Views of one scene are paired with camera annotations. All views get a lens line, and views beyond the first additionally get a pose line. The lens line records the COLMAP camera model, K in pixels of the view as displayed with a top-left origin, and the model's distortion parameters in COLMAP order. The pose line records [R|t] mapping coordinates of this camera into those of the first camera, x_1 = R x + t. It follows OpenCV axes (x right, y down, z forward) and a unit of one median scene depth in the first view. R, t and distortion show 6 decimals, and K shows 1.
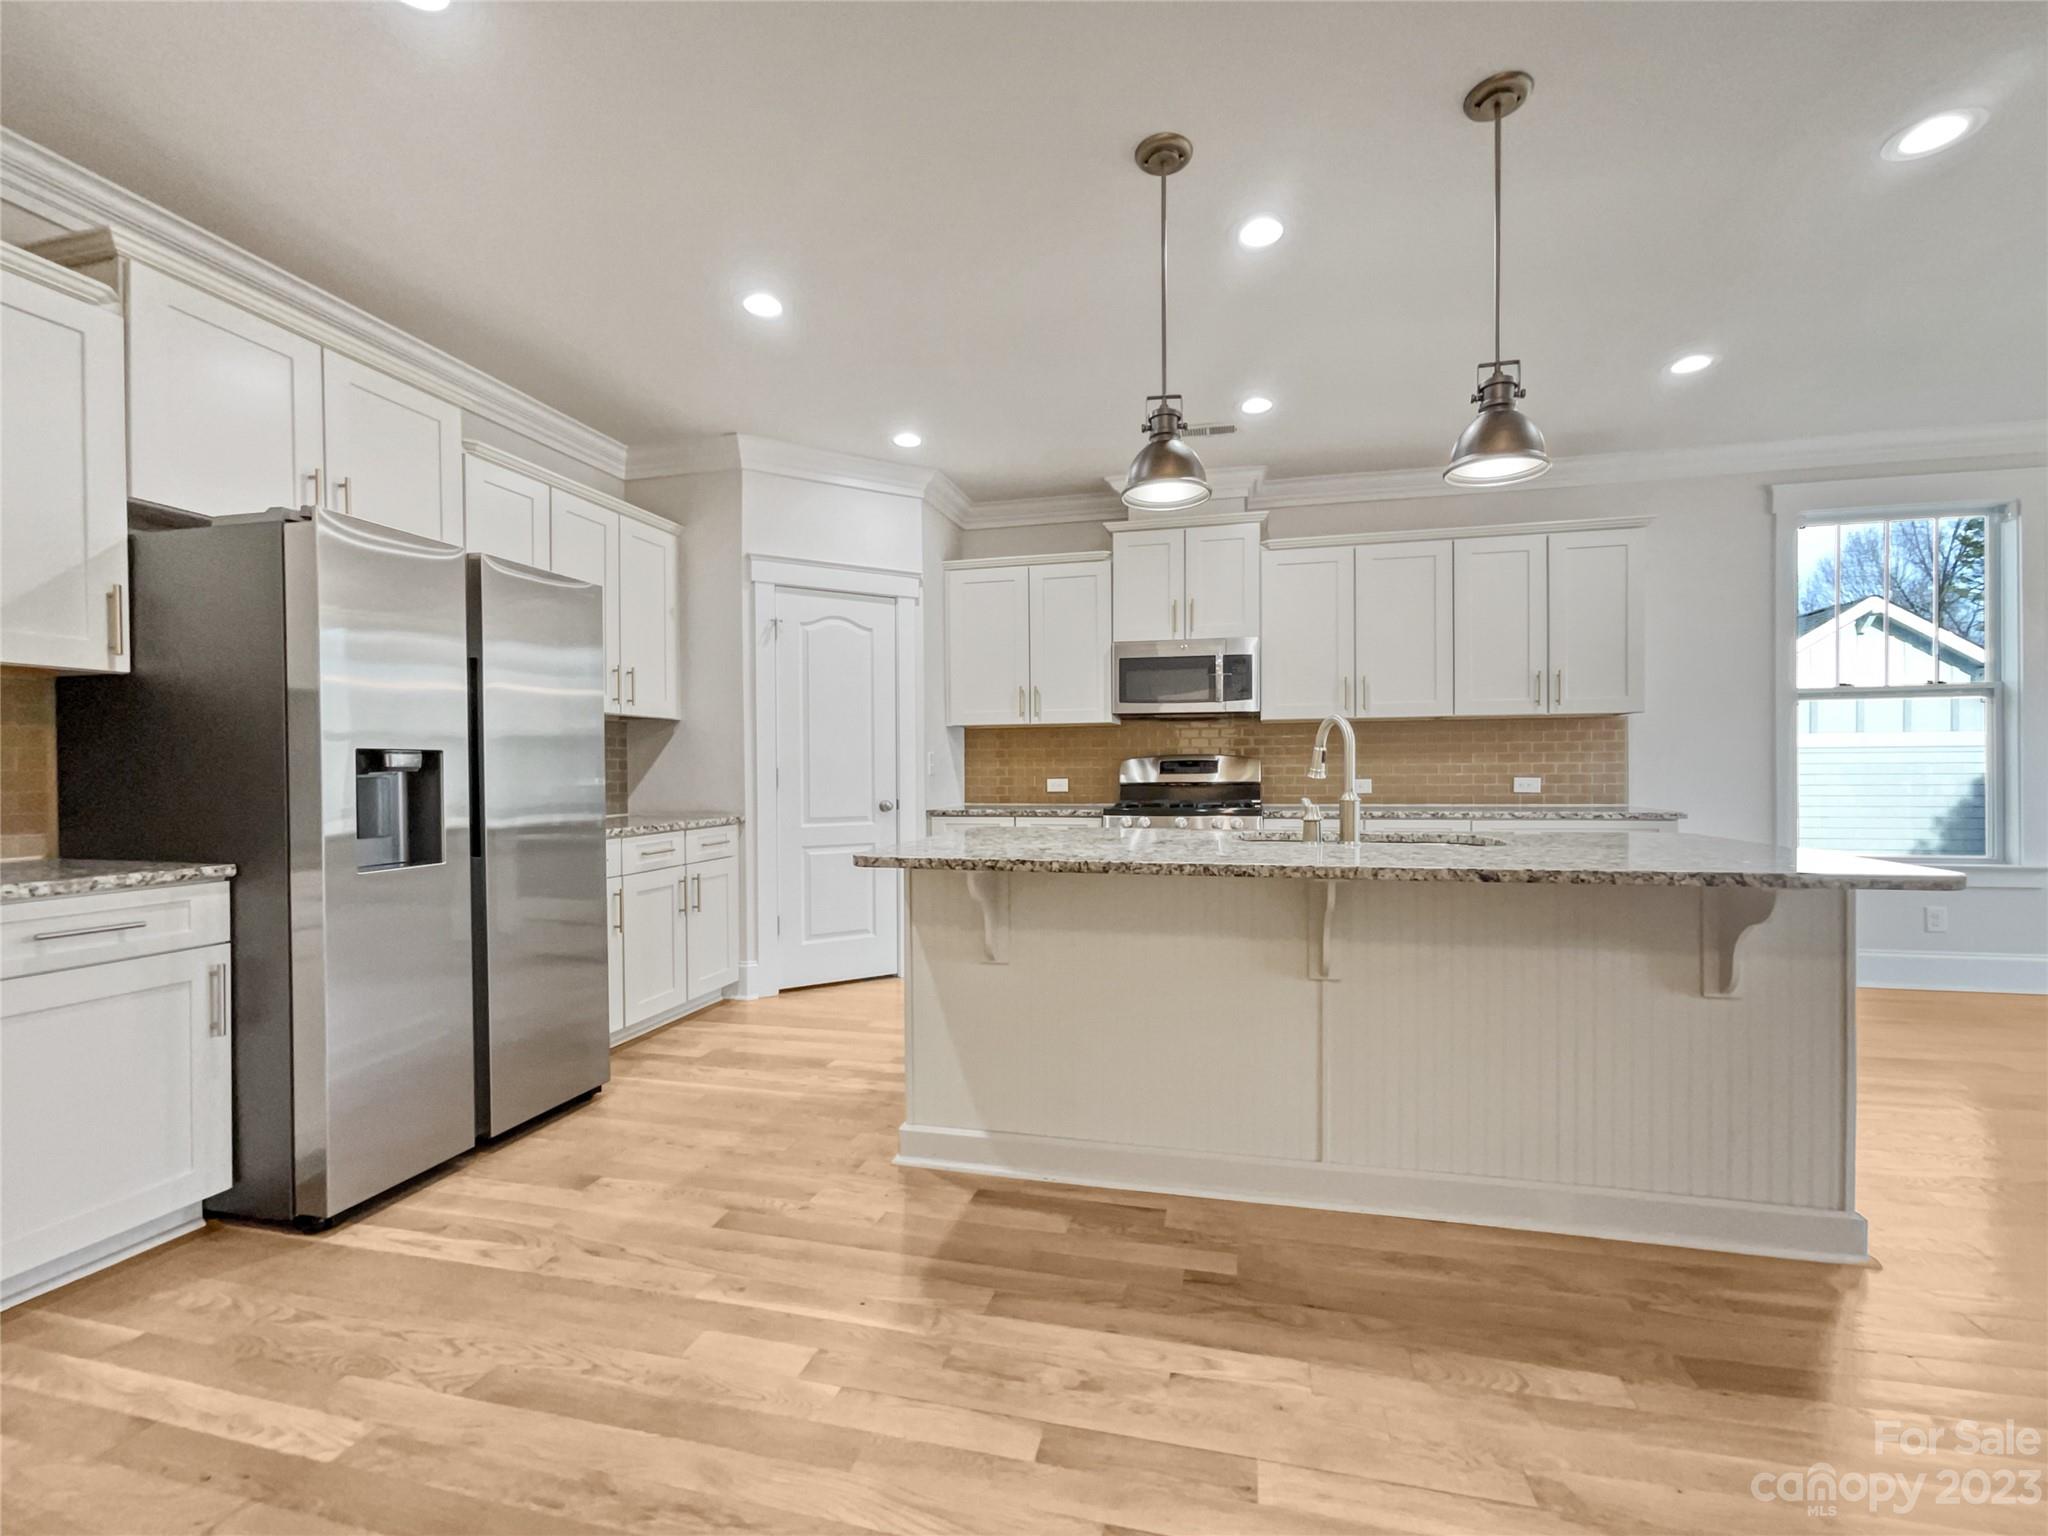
lens RADIAL K [[835.4, 0, 1023.9], [0, 835.4, 776.2], [0, 0, 1]] dist [0.000643, 0.000103]
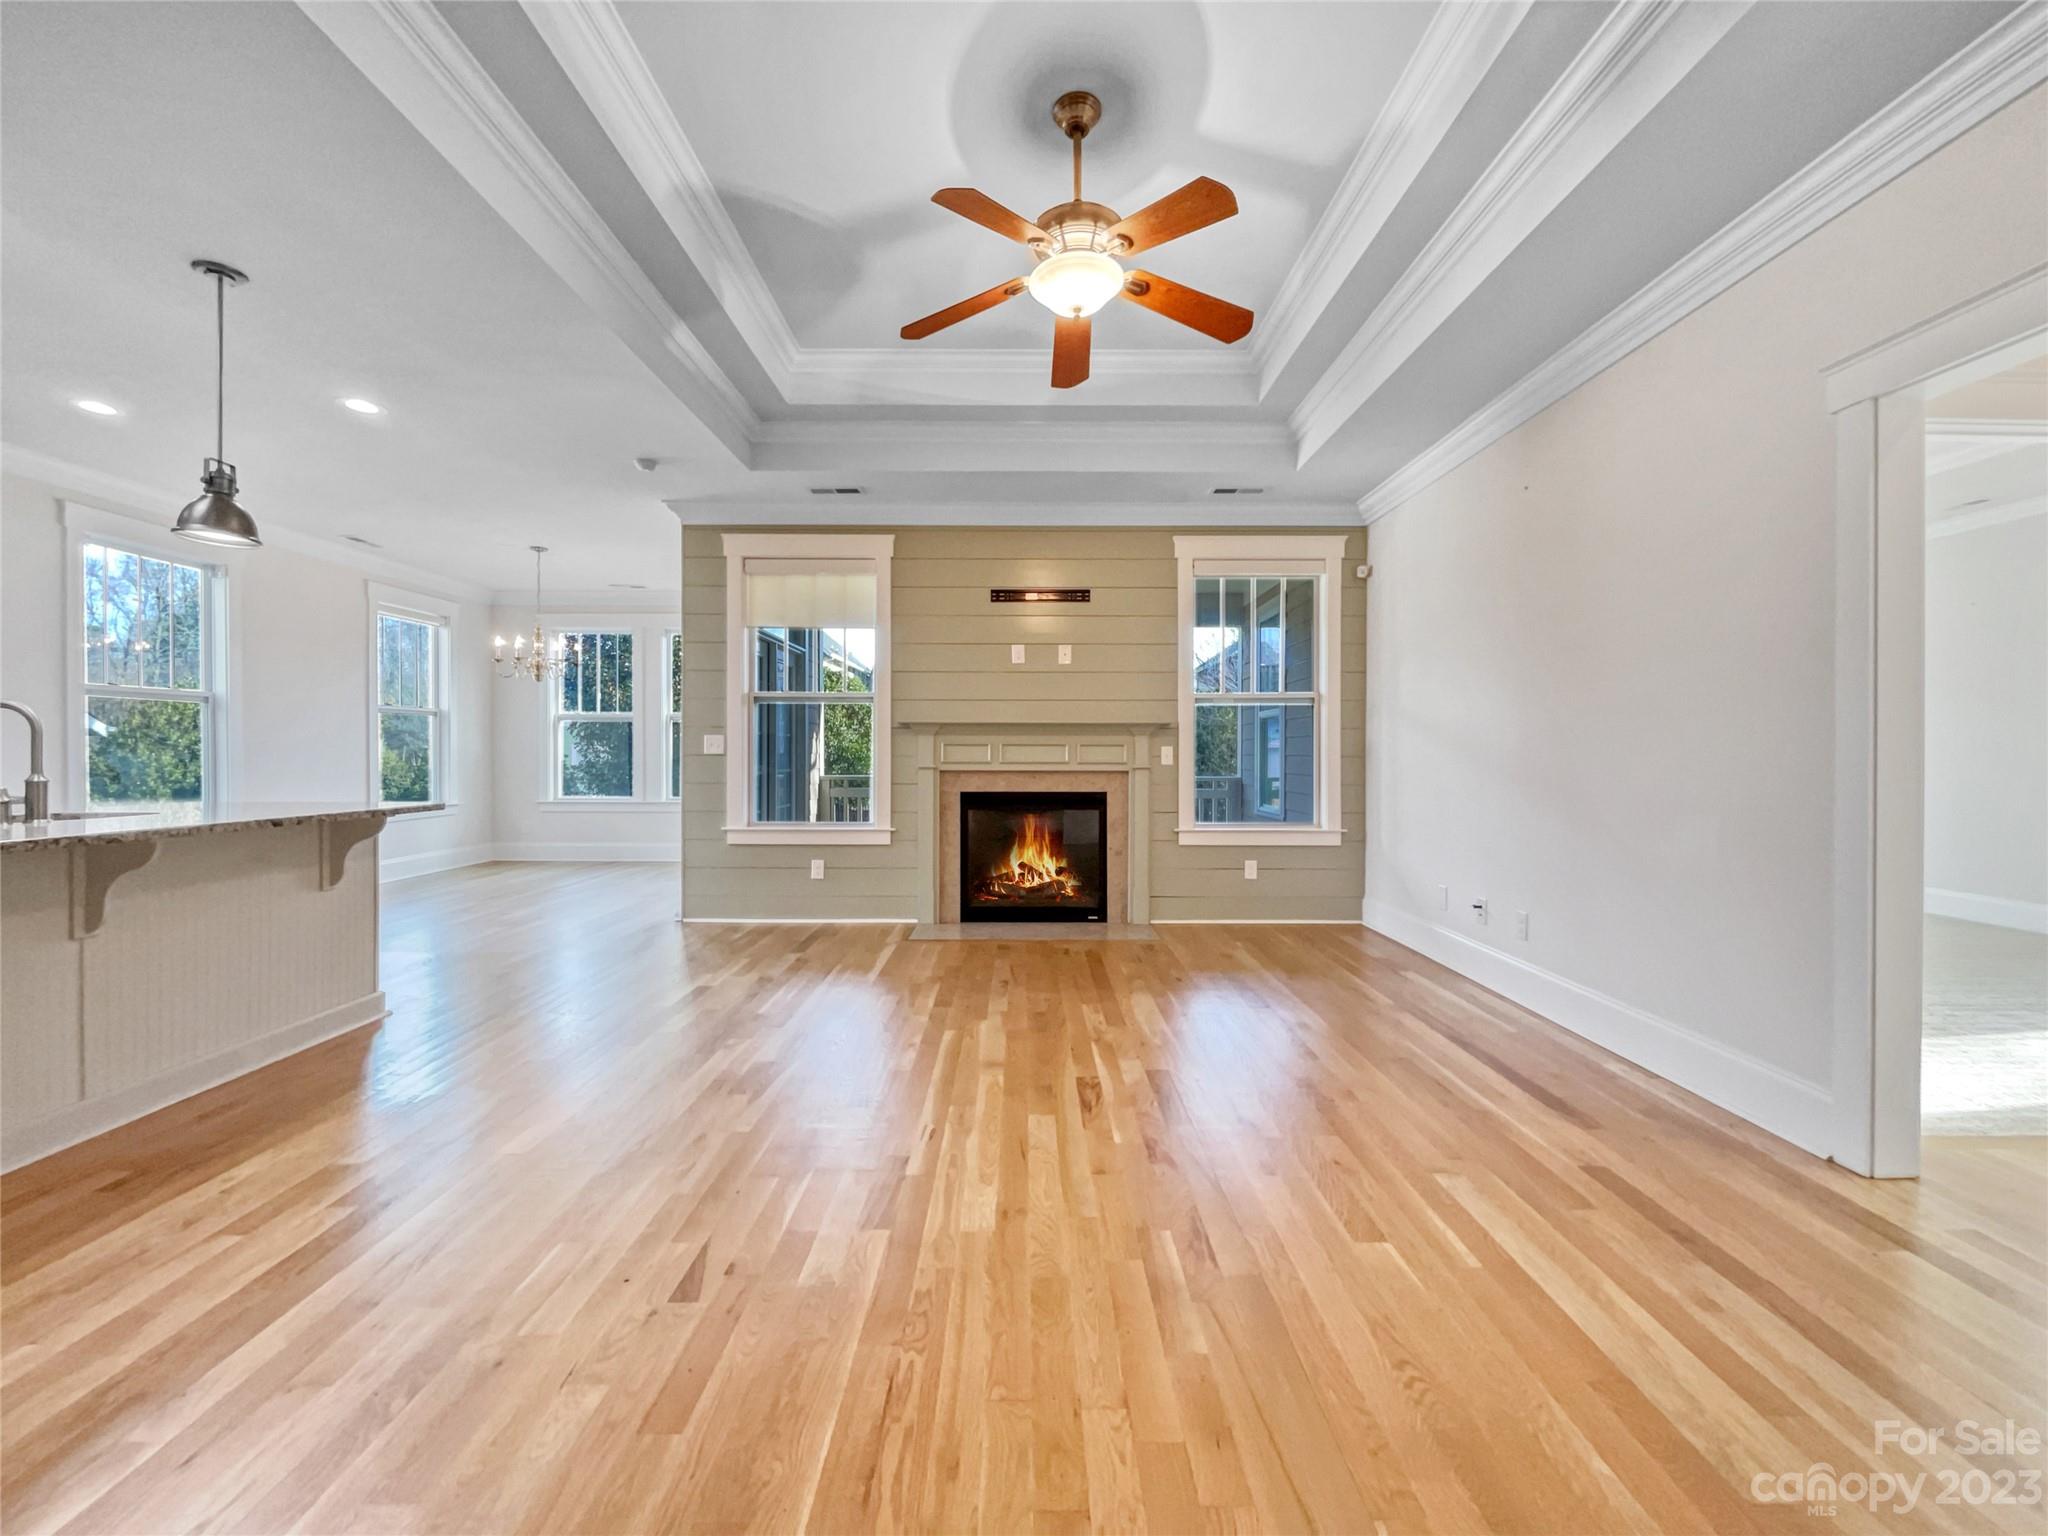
lens RADIAL K [[835.4, 0, 1026.8], [0, 835.4, 761.9], [0, 0, 1]] dist [0.000643, 0.000103]
pose [[-0.228548, -0.006252, 0.973513, -1.165841], [0.009133, 0.999922, 0.008565, 0.007448], [-0.973490, 0.010849, -0.228473, 0.014177]]
